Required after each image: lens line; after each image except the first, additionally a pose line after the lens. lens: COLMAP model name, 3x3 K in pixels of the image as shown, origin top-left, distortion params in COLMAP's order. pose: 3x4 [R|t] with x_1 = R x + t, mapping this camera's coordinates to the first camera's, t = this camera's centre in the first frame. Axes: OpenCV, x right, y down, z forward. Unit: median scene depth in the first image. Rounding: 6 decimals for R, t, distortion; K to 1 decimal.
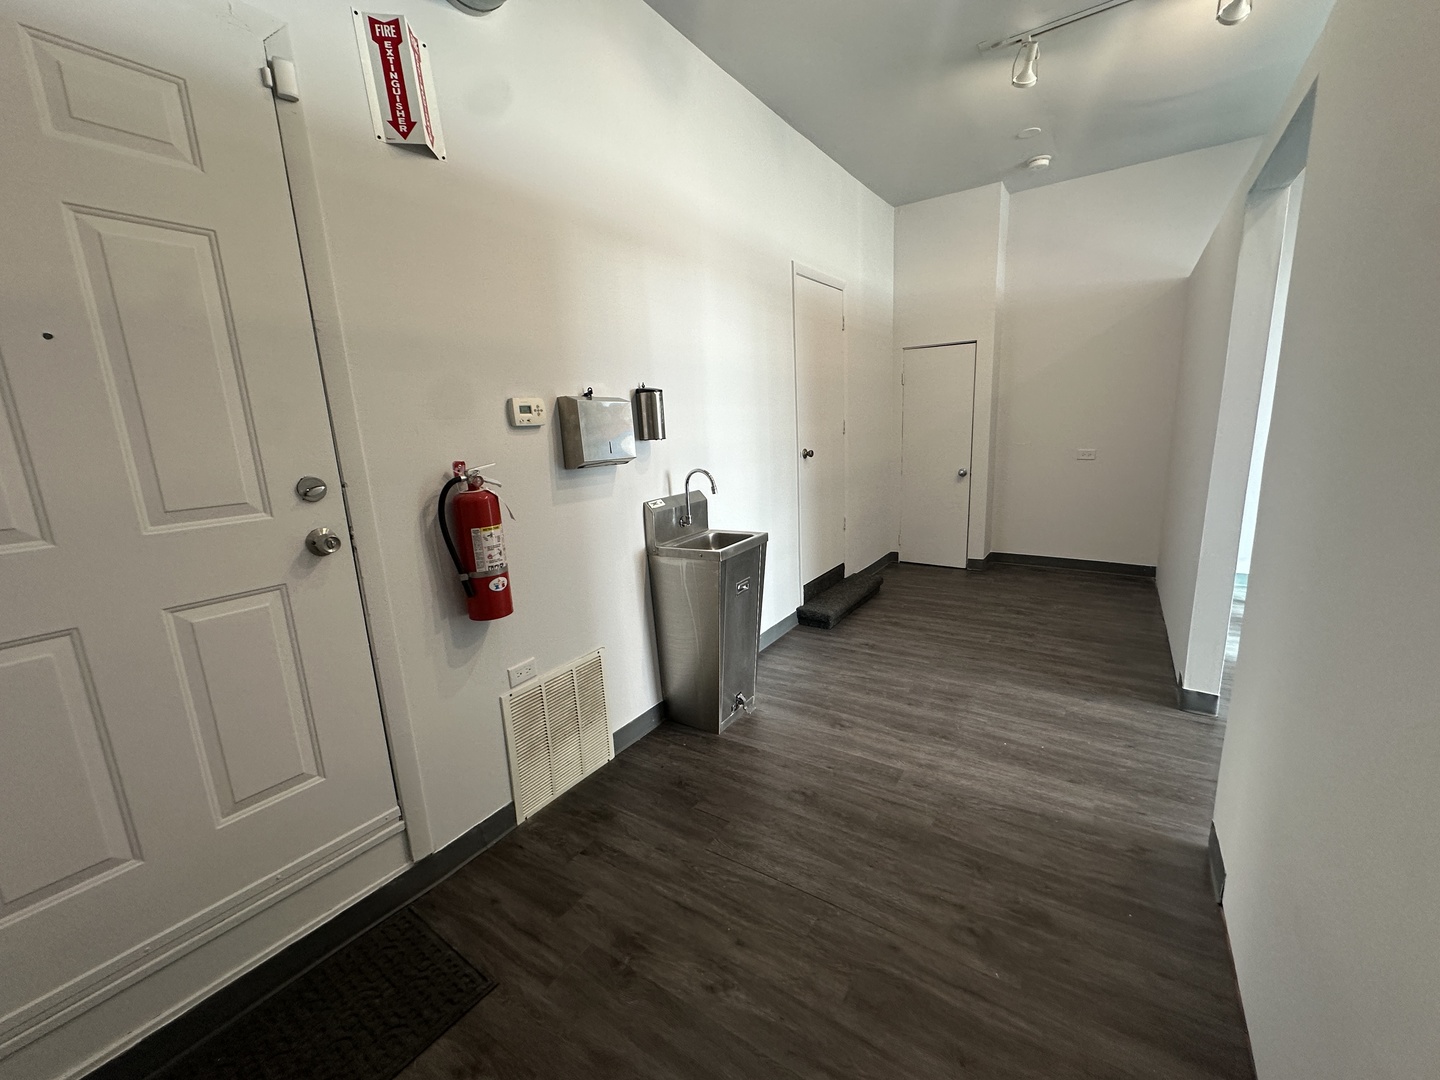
lens RADIAL K [[574.6, 0, 720.0], [0, 574.6, 540.0], [0, 0, 1]] dist [-0.001634, 0.000291]
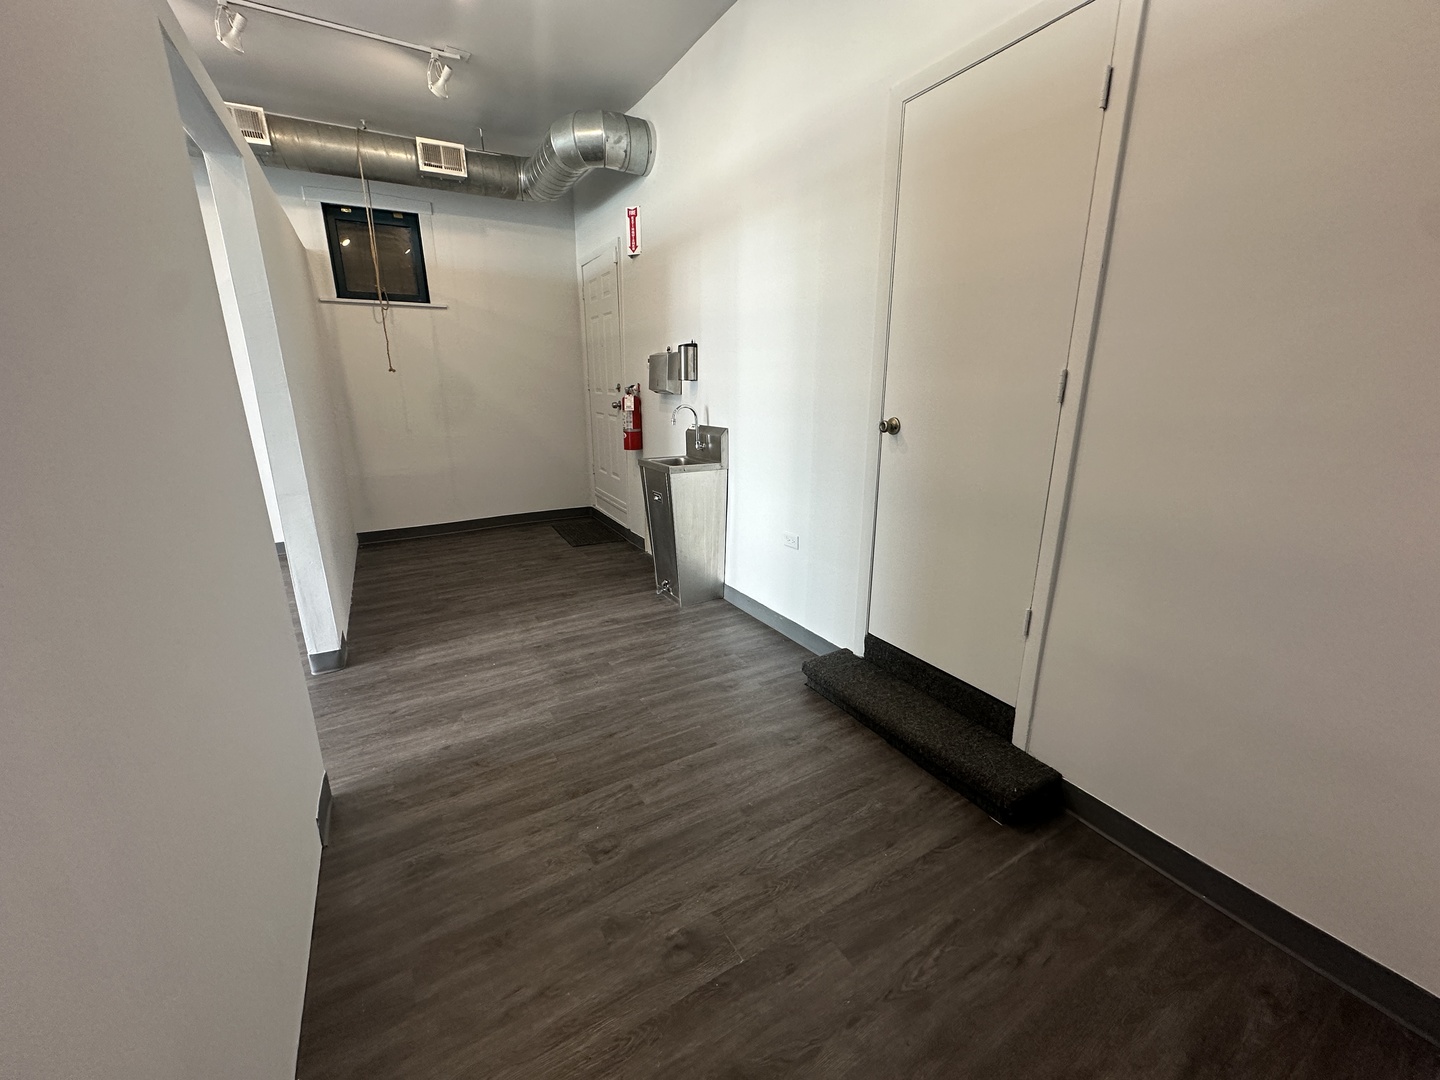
lens RADIAL K [[574.6, 0, 720.0], [0, 574.6, 540.0], [0, 0, 1]] dist [-0.001634, 0.000291]
pose [[-0.435241, 0.288031, -0.852997, 1.133452], [-0.158511, 0.908128, 0.387527, -0.364439], [0.886250, 0.303877, -0.349598, 1.618935]]
